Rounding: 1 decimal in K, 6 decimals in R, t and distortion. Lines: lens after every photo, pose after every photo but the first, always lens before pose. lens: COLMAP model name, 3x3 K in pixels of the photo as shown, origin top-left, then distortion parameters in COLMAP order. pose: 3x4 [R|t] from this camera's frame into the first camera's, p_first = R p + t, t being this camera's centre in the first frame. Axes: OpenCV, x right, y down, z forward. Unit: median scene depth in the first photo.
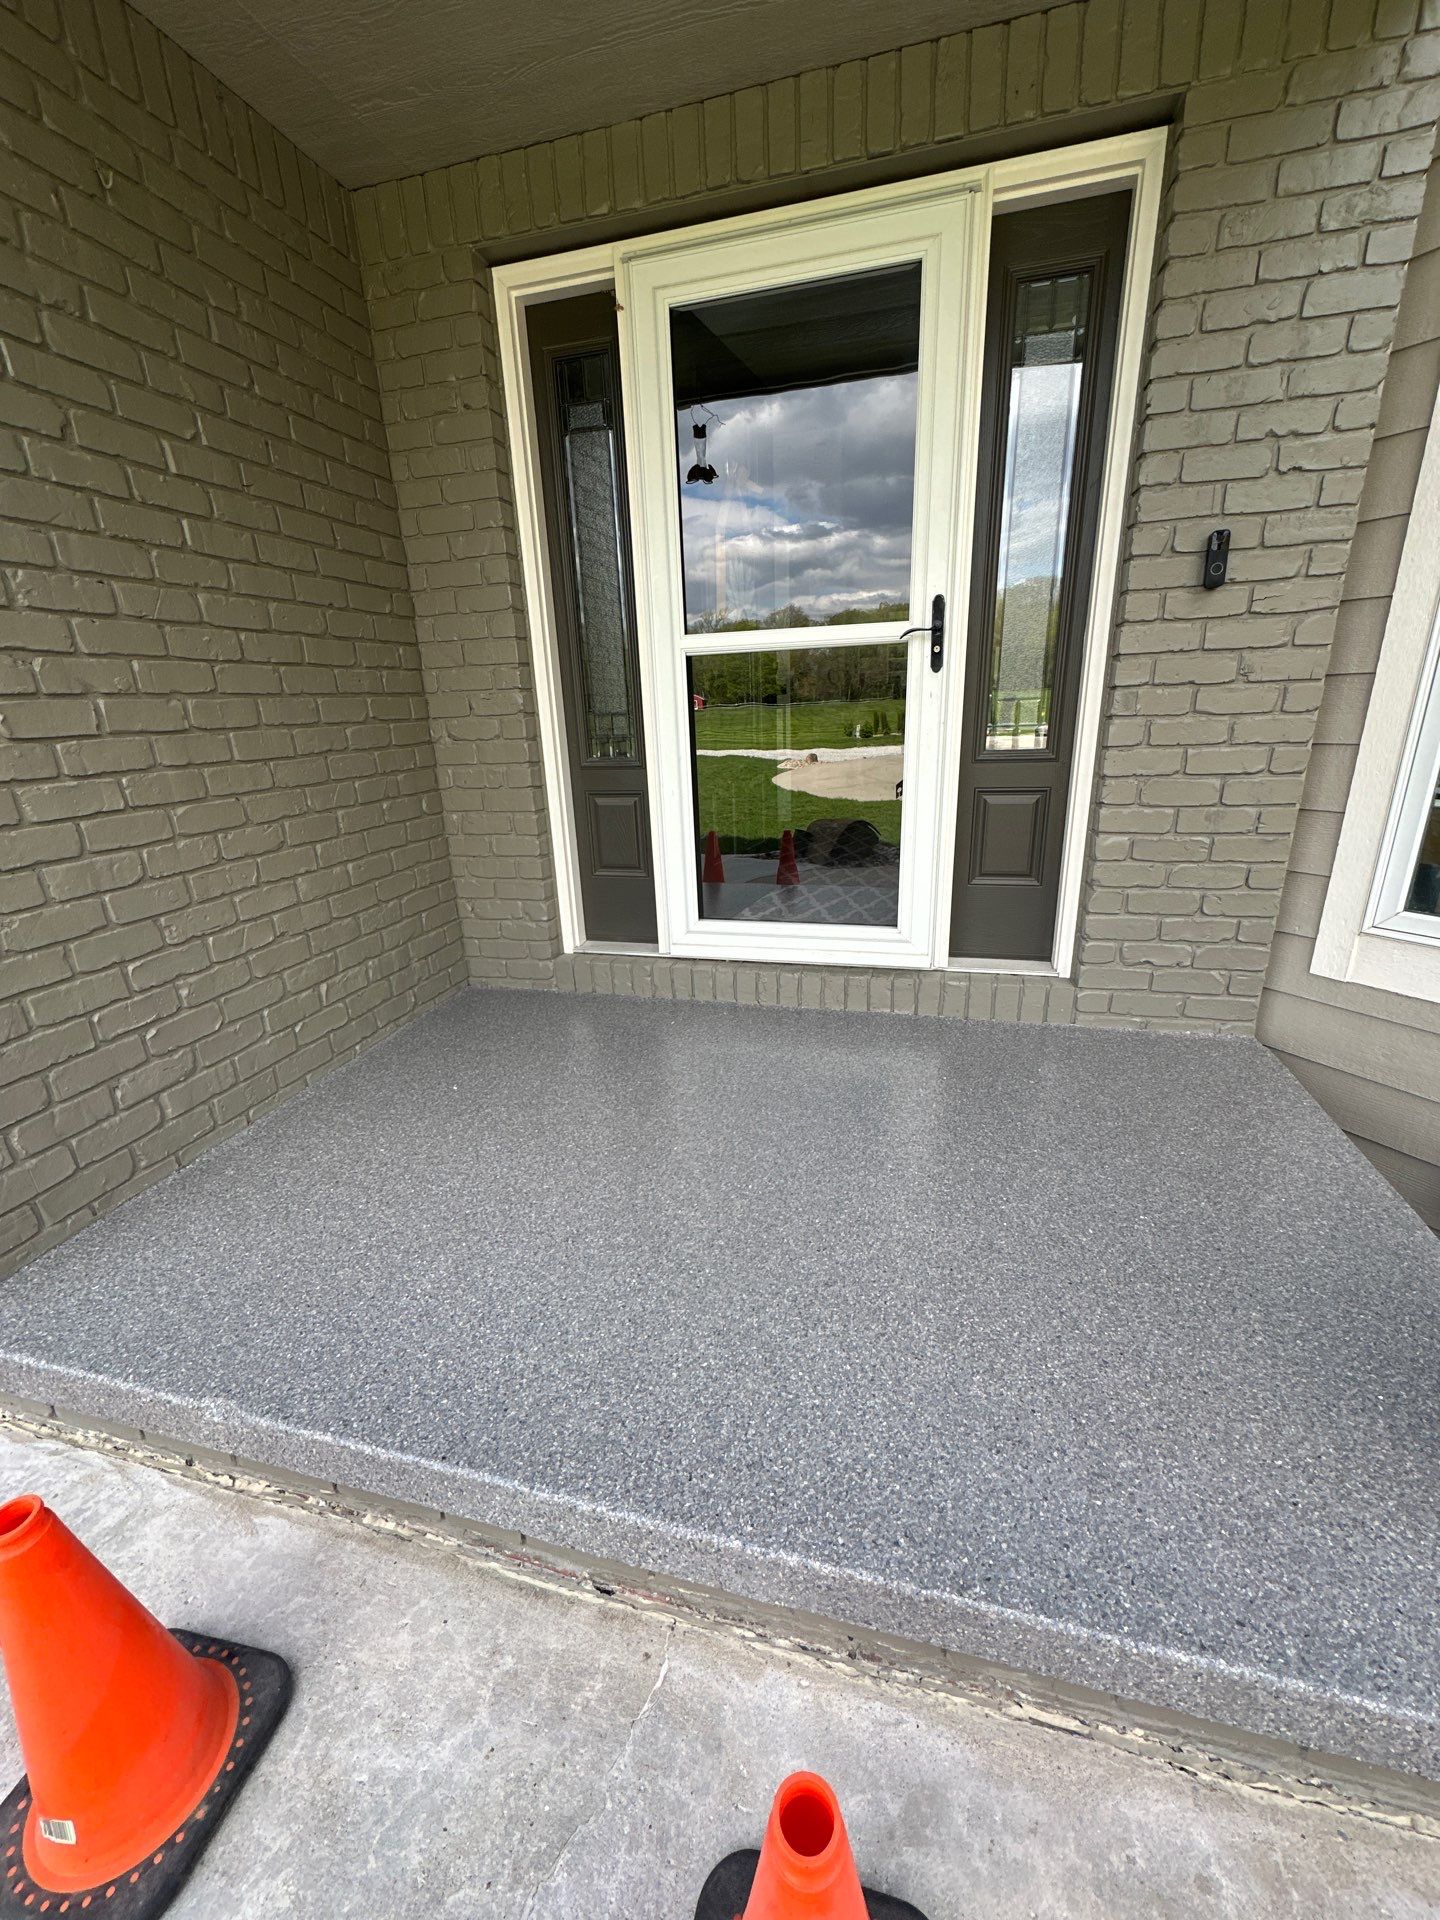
lens RADIAL K [[757.8, 0, 724.1], [0, 757.8, 964.9], [0, 0, 1]] dist [-0.002632, 0.000303]
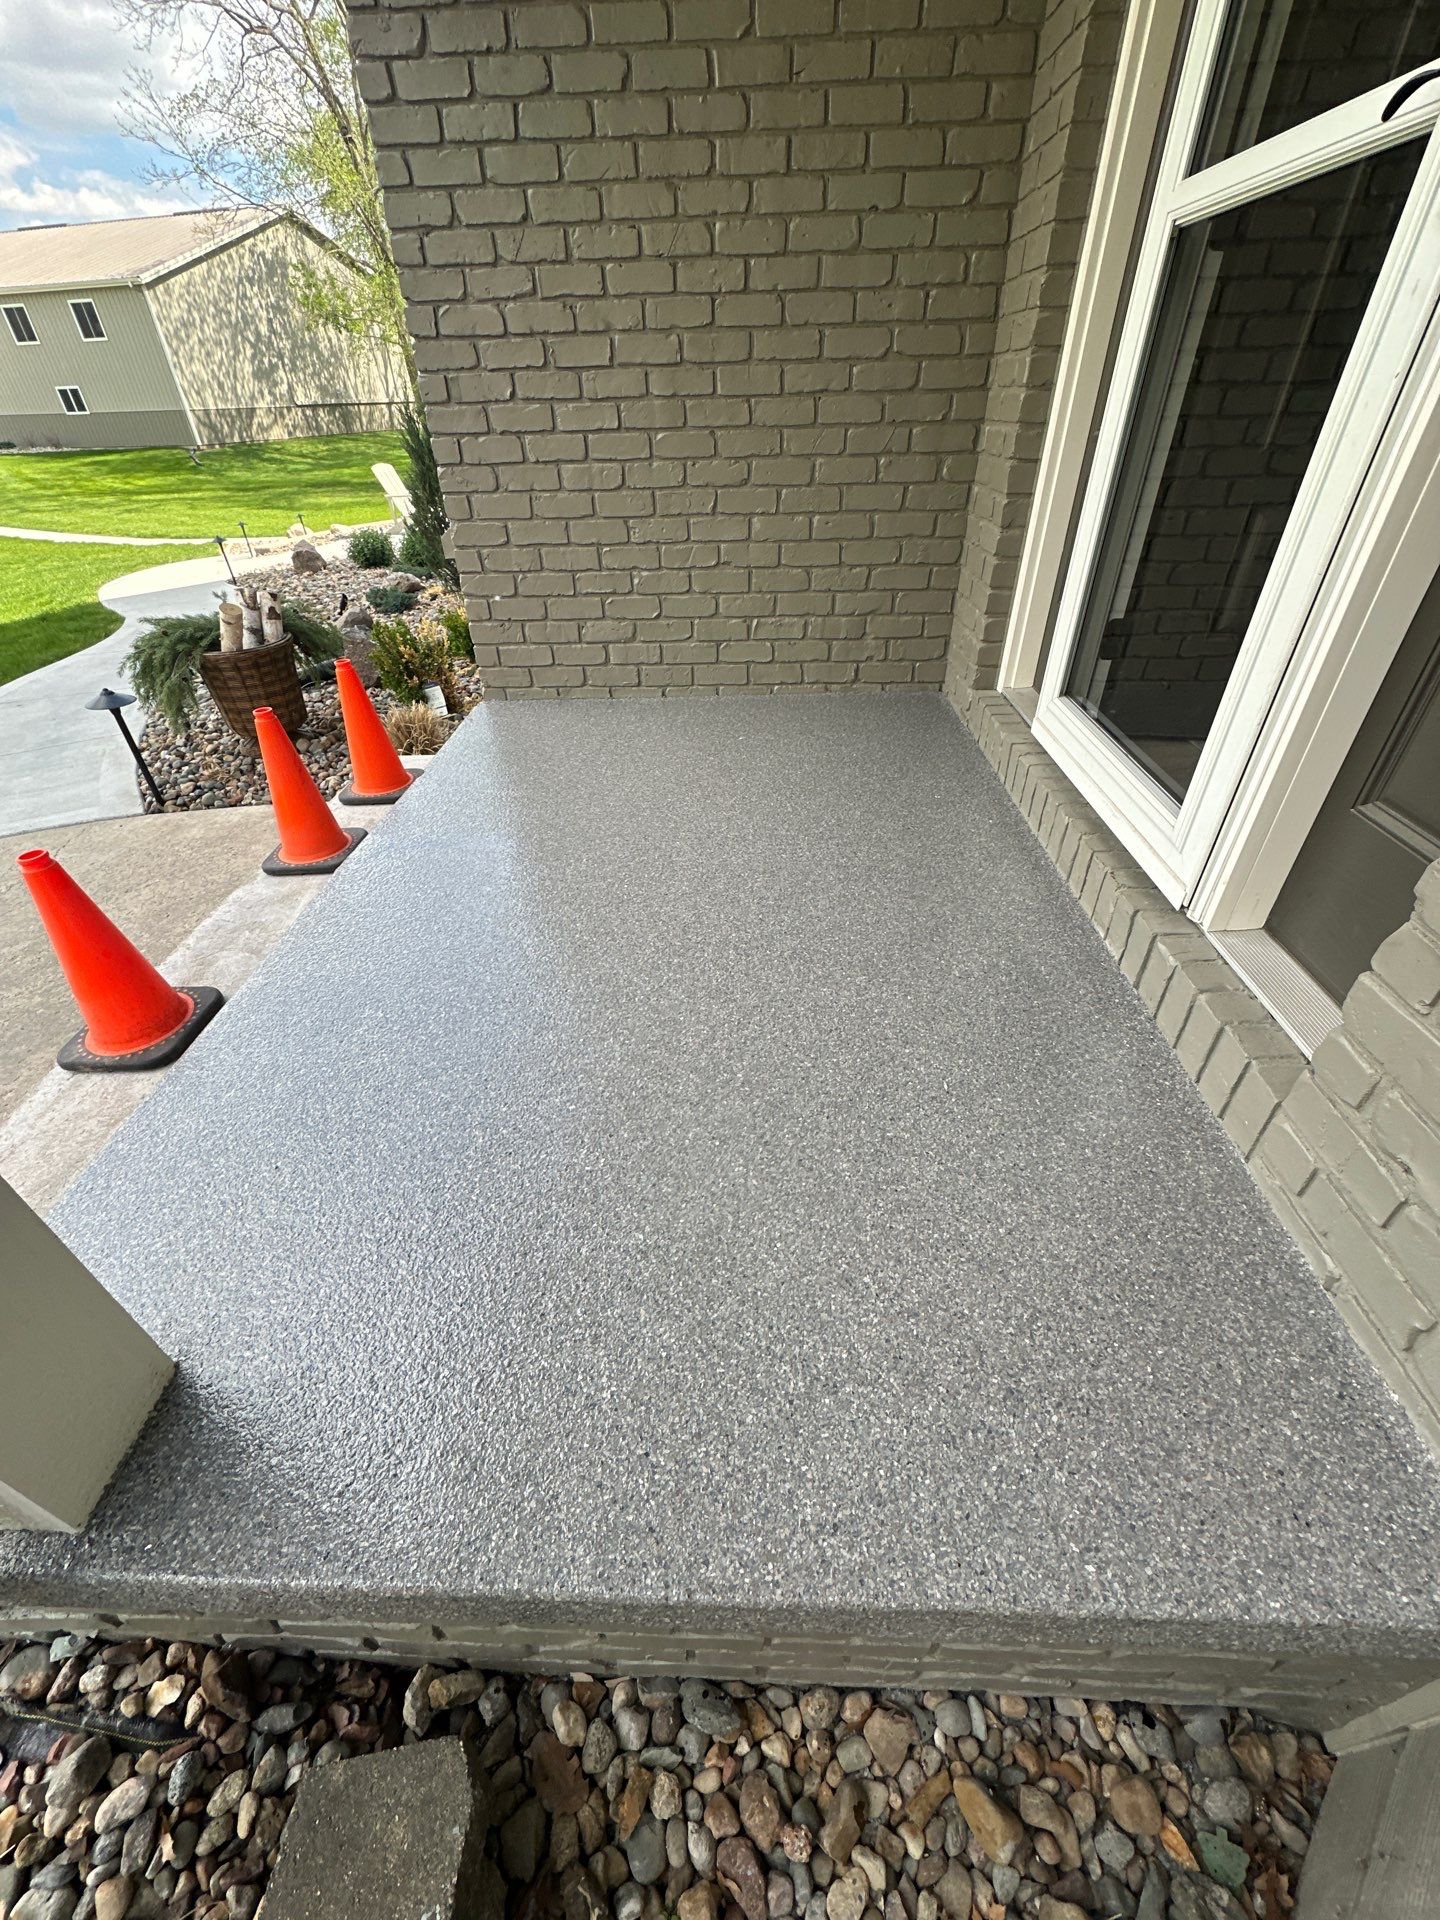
lens RADIAL K [[757.8, 0, 719.9], [0, 757.8, 958.6], [0, 0, 1]] dist [-0.002632, 0.000303]
pose [[0.234113, 0.606744, -0.759640, 0.733930], [-0.303791, 0.787884, 0.535678, -0.185911], [0.923527, 0.105363, 0.368777, 0.580536]]
